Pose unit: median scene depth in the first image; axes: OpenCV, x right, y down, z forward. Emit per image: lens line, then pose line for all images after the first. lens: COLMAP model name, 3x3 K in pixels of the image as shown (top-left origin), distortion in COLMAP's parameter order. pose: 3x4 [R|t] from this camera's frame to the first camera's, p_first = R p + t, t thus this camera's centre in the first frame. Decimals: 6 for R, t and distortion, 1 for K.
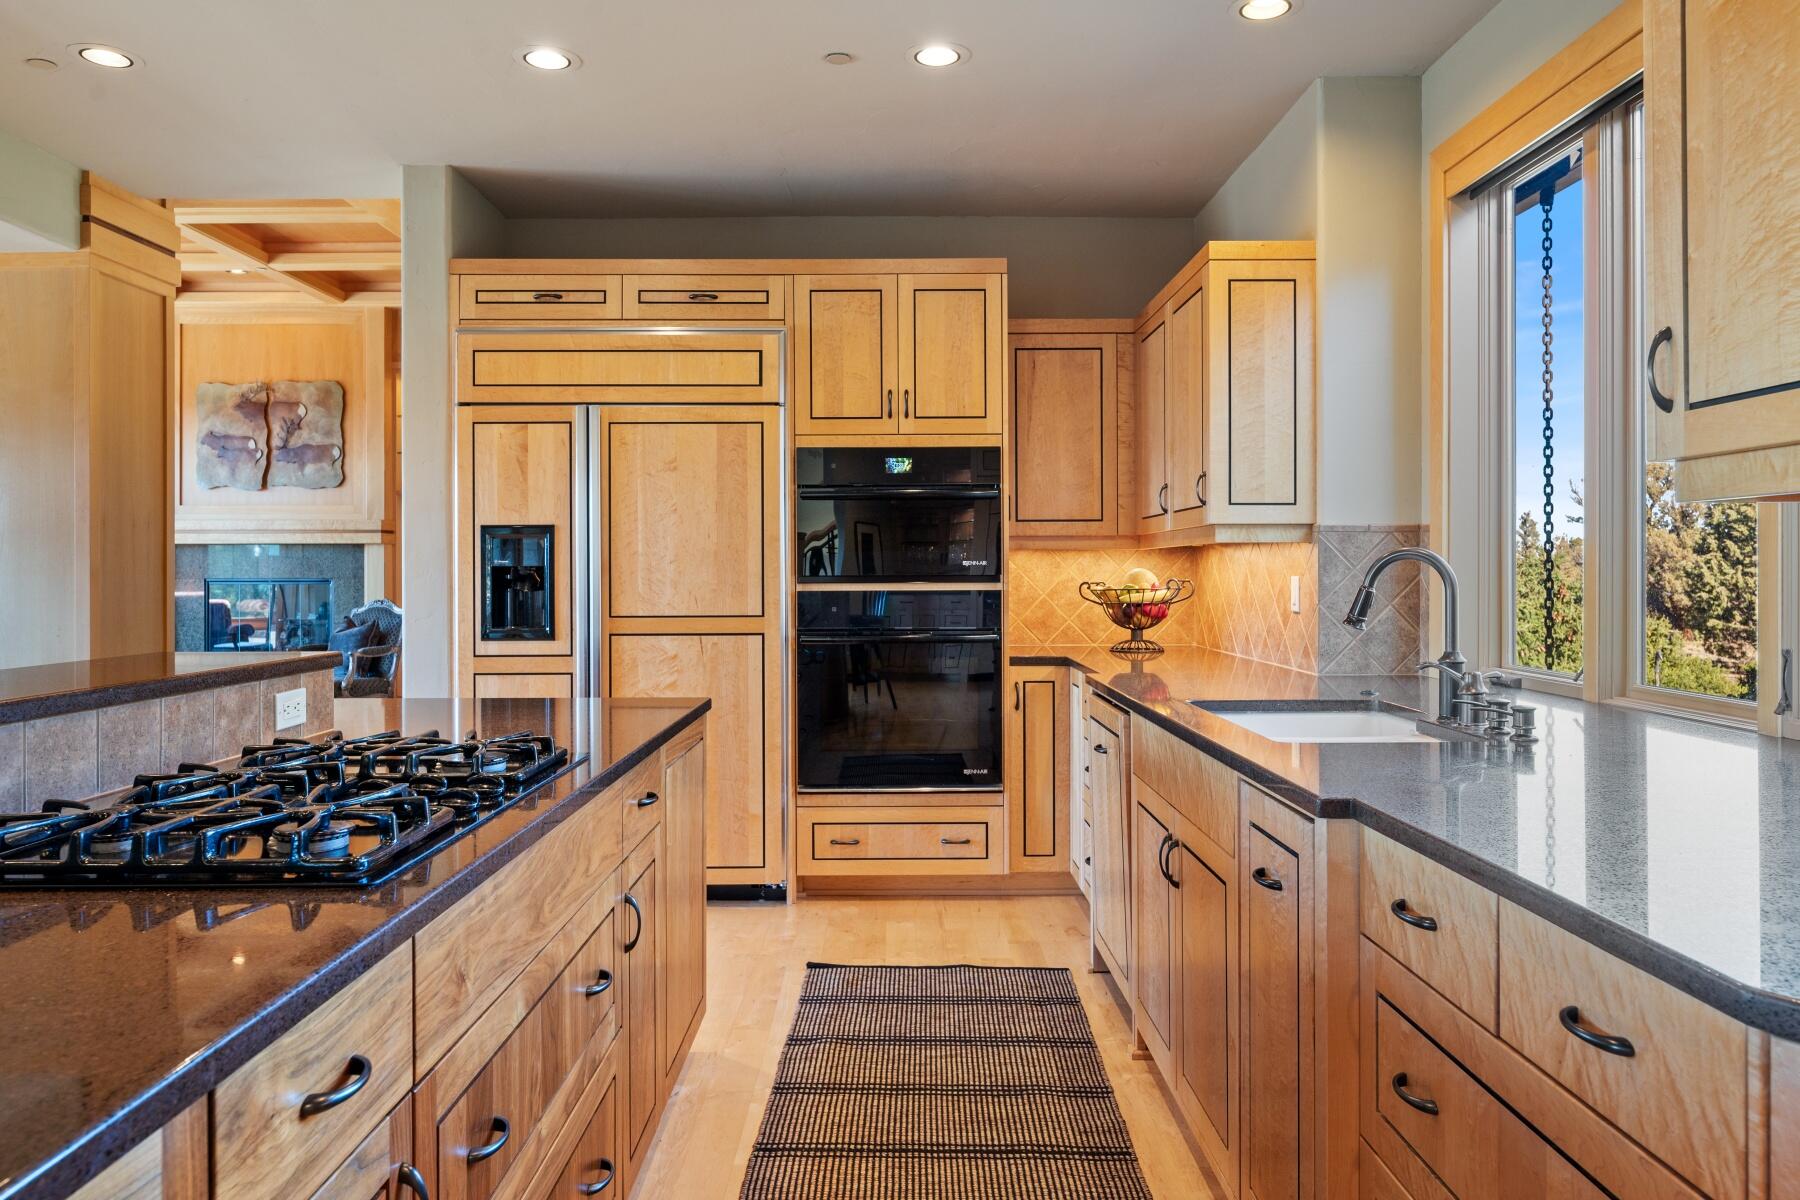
lens RADIAL K [[1218.0, 0, 885.6], [0, 1218.0, 567.4], [0, 0, 1]] dist [-0.006496, 0.005440]
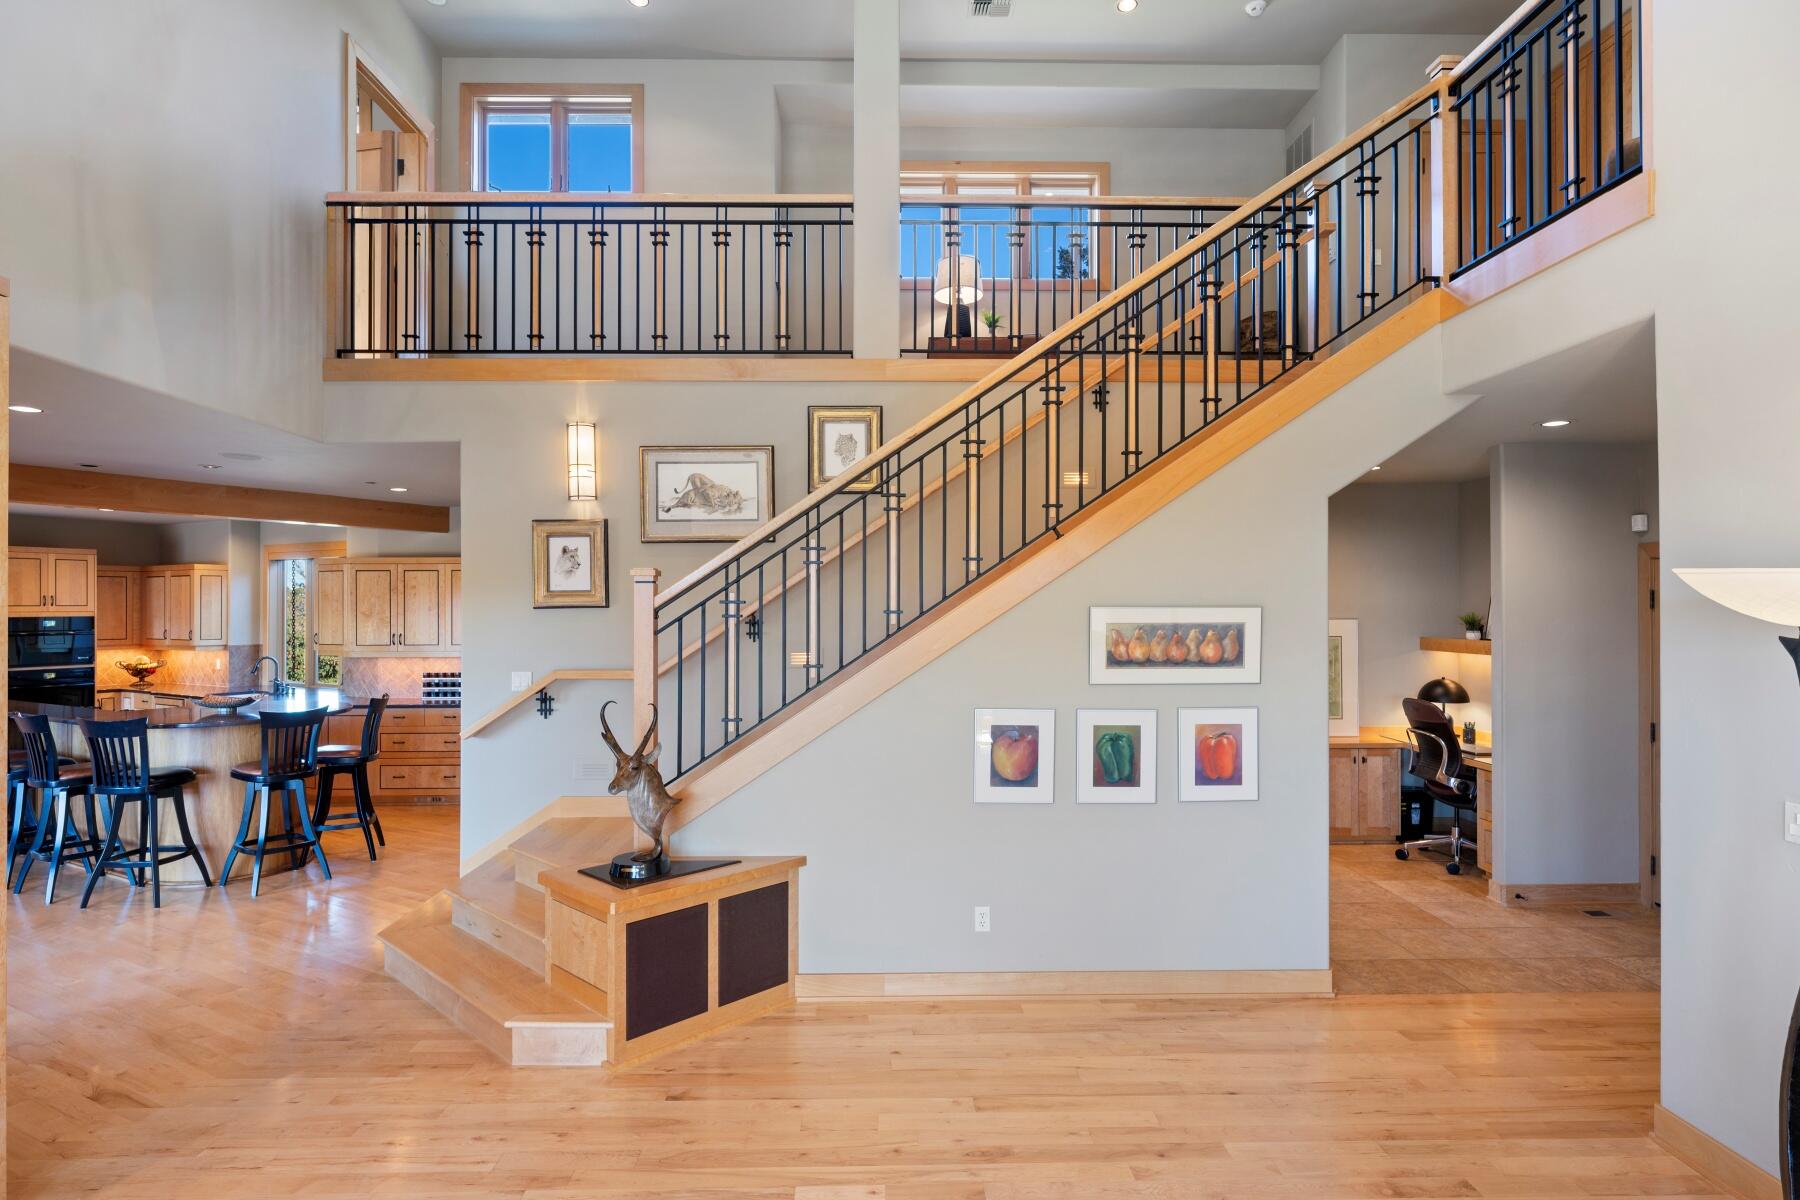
lens RADIAL K [[969.2, 0, 913.1], [0, 969.2, 607.6], [0, 0, 1]] dist [-0.001202, -0.002413]
pose [[0.469631, 0.000003, 0.882863, -0.987452], [-0.003652, 0.999991, 0.001939, -0.129359], [-0.882855, -0.004135, 0.469627, -1.721225]]
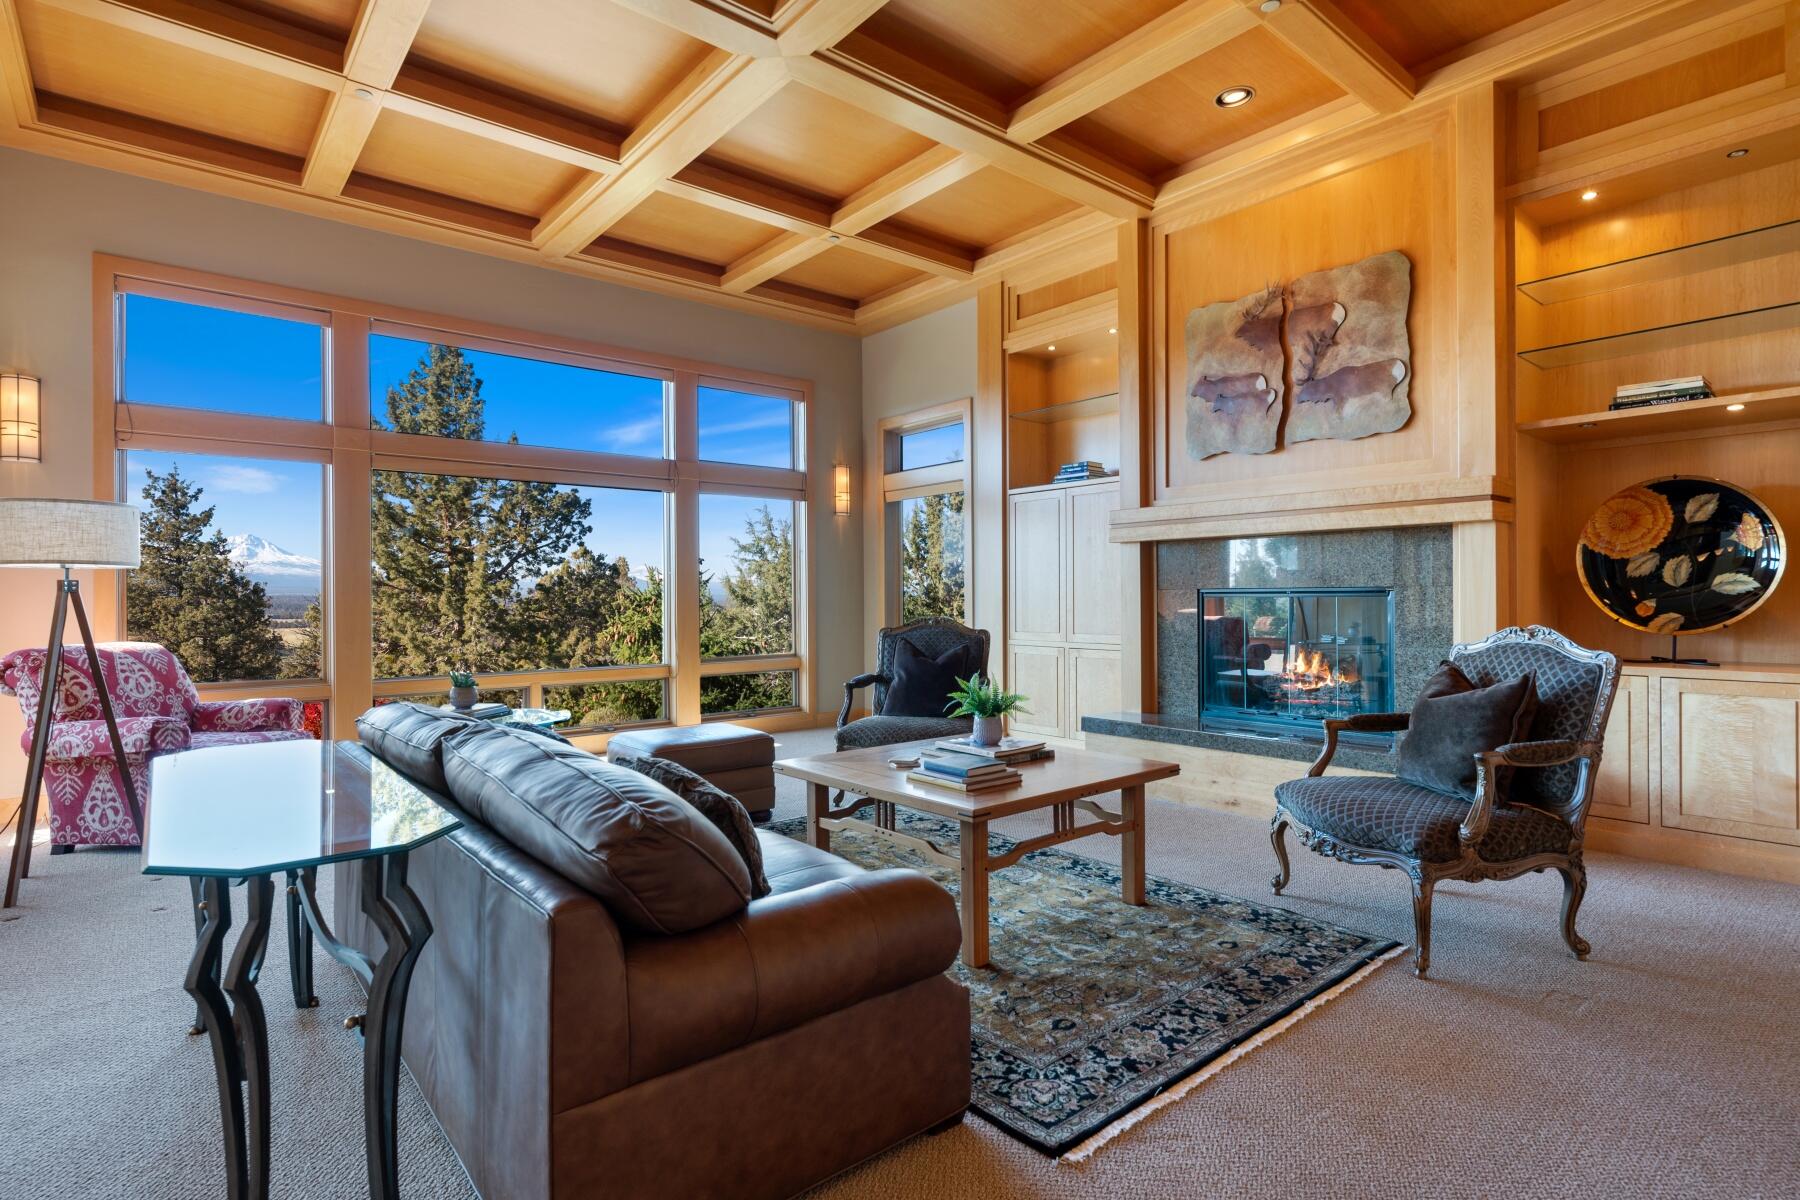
lens RADIAL K [[888.2, 0, 903.3], [0, 888.2, 597.2], [0, 0, 1]] dist [0.001269, -0.000543]
pose [[0.641841, -0.002467, -0.766834, -0.647434], [0.006750, 0.999974, 0.002433, 0.026726], [0.766808, -0.006737, 0.641841, 1.267642]]
